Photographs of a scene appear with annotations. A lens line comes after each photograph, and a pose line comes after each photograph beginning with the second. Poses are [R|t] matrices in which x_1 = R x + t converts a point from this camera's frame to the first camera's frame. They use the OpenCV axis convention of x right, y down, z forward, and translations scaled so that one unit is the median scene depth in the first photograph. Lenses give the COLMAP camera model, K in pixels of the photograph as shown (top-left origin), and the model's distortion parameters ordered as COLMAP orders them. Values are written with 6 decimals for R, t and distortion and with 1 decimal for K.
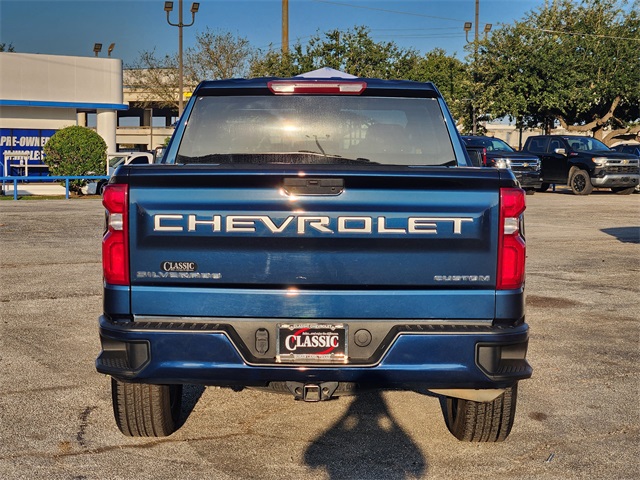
lens RADIAL K [[1160.7, 0, 320.0], [0, 1160.7, 240.0], [0, 0, 1]] dist [-0.164377, 1.671419]
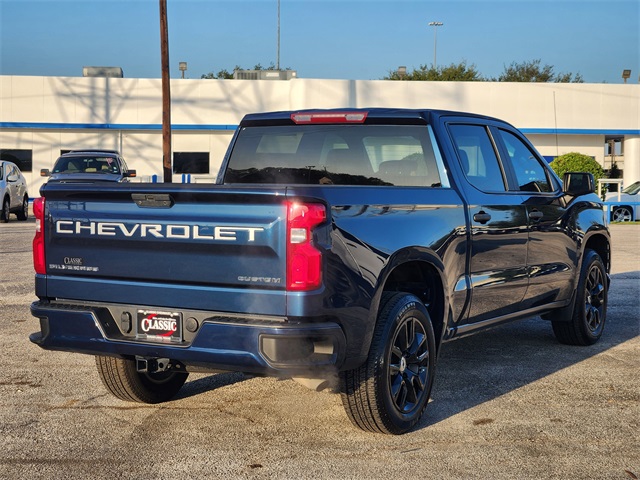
lens RADIAL K [[1160.7, 0, 320.0], [0, 1160.7, 240.0], [0, 0, 1]] dist [-0.164377, 1.671419]
pose [[0.877152, 0.025483, -0.479536, 0.743013], [-0.036605, 0.999234, -0.013857, 0.007232], [0.478815, 0.029708, 0.877413, -0.009659]]
